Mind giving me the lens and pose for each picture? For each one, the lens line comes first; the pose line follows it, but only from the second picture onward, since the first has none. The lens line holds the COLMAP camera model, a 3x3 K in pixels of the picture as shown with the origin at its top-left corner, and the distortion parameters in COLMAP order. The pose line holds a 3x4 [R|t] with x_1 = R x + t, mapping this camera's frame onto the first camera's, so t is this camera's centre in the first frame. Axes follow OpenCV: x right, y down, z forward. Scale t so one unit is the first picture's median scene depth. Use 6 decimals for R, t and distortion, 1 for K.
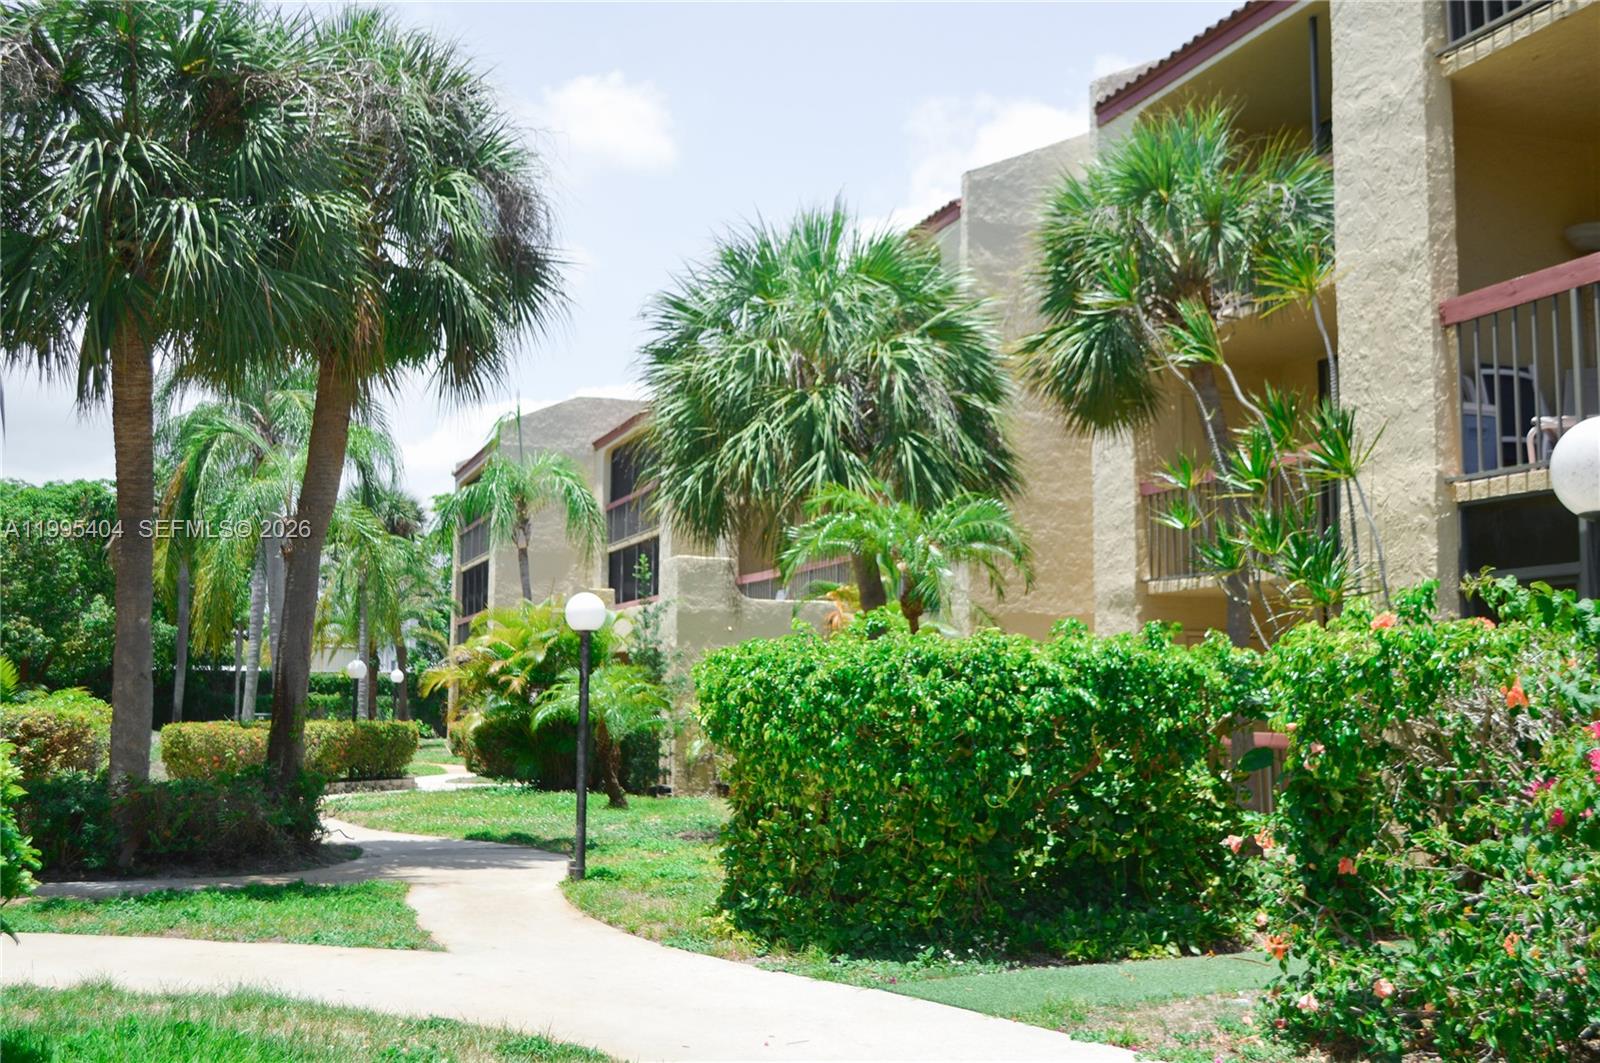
lens RADIAL K [[1783.2, 0, 800.0], [0, 1783.2, 531.5], [0, 0, 1]] dist [-0.002162, -0.001087]
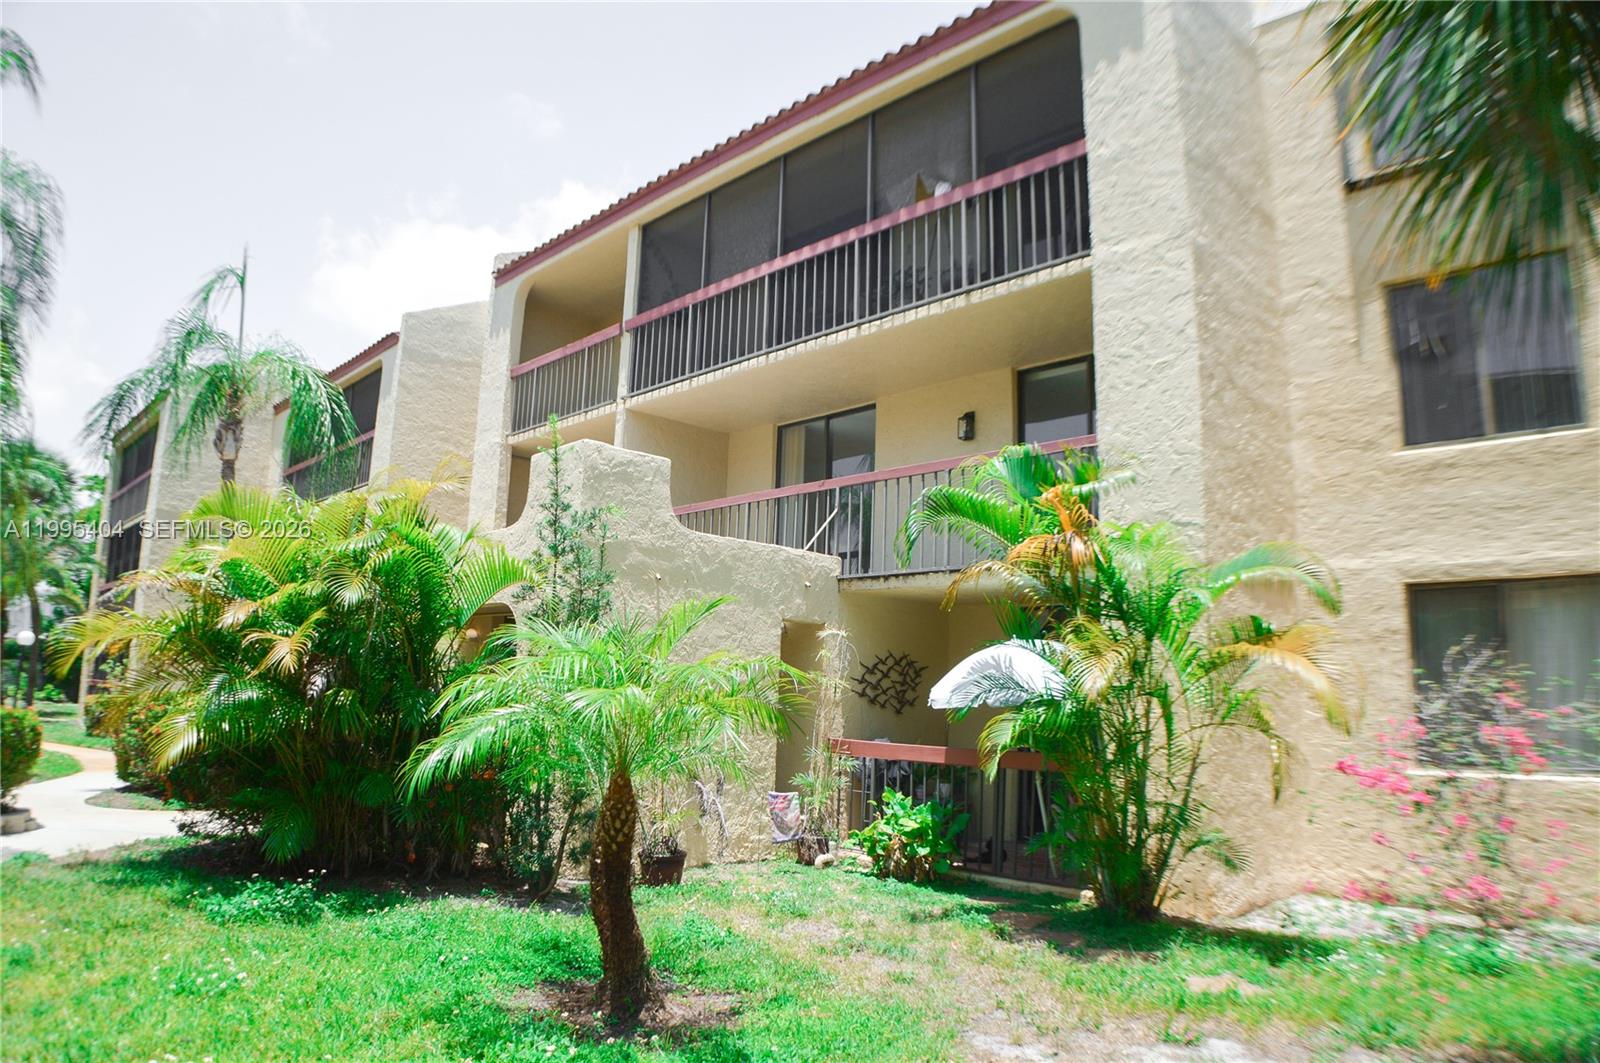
lens RADIAL K [[1066.9, 0, 800.0], [0, 1066.9, 531.5], [0, 0, 1]] dist [-0.164926, 0.041968]
pose [[0.904444, 0.094155, 0.416071, -0.083116], [-0.070565, 0.994923, -0.071755, 0.035432], [-0.420715, 0.035539, 0.906496, 0.392772]]
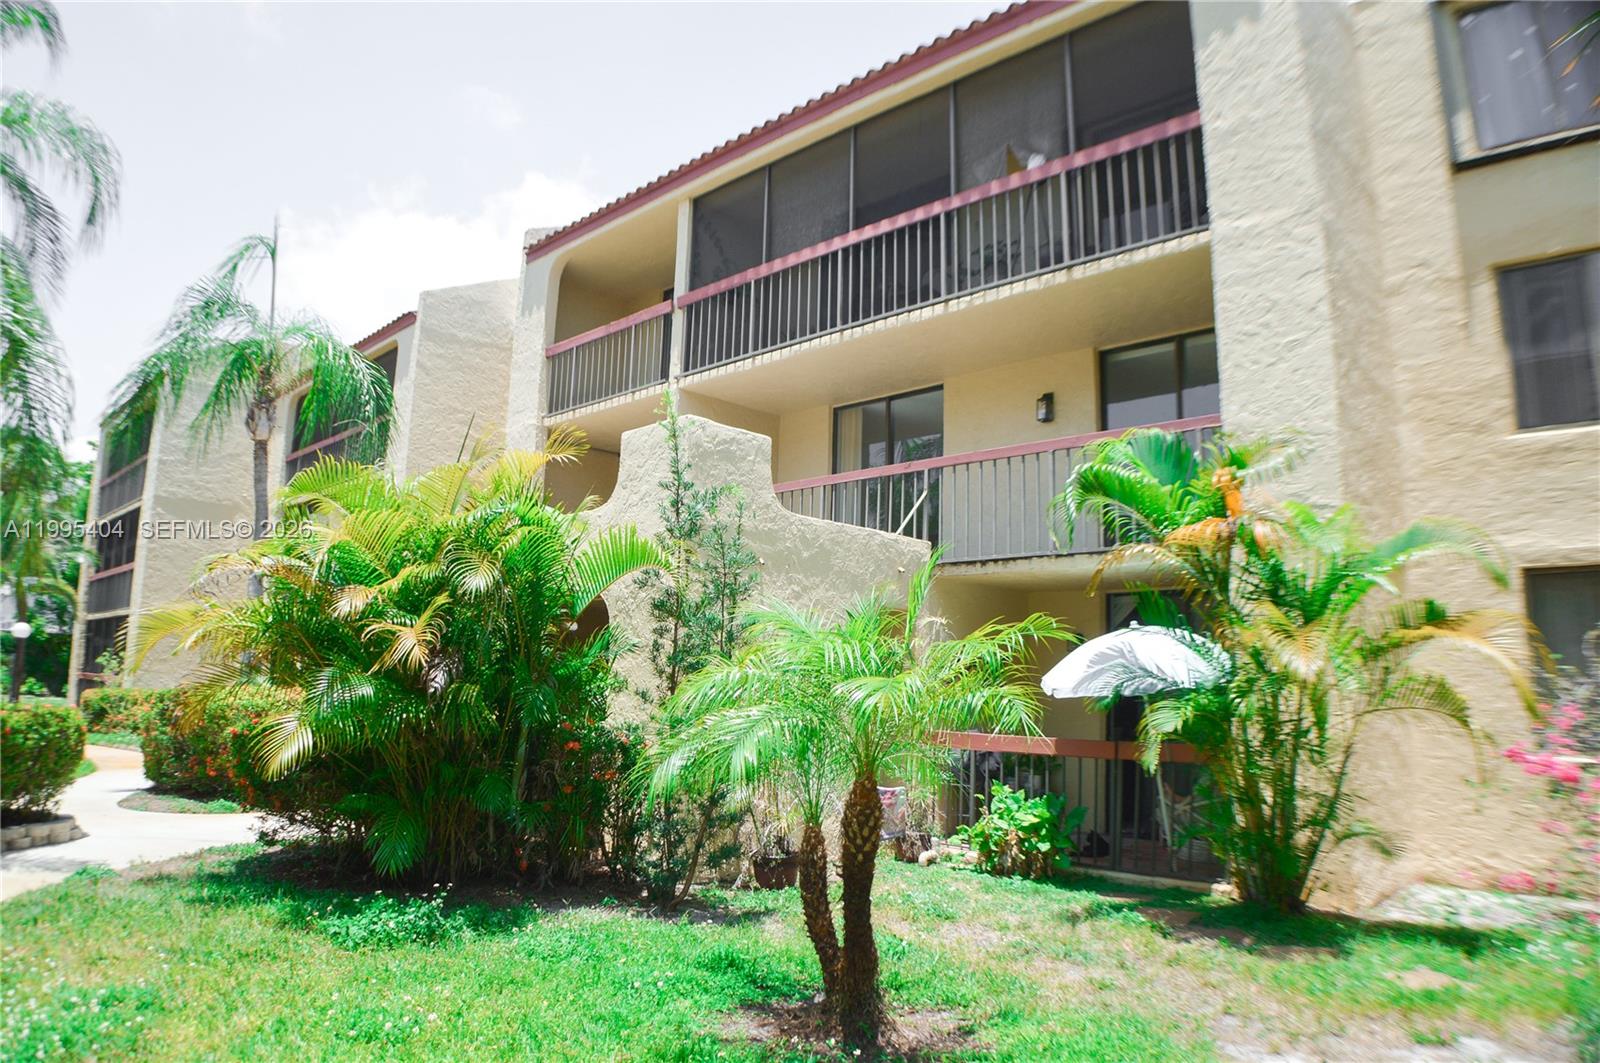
lens RADIAL K [[1066.9, 0, 800.0], [0, 1066.9, 531.5], [0, 0, 1]] dist [-0.164926, 0.041968]
pose [[0.891581, 0.091136, 0.443596, -0.102146], [-0.069577, 0.995478, -0.064676, 0.037970], [-0.447485, 0.026800, 0.893890, 0.413360]]
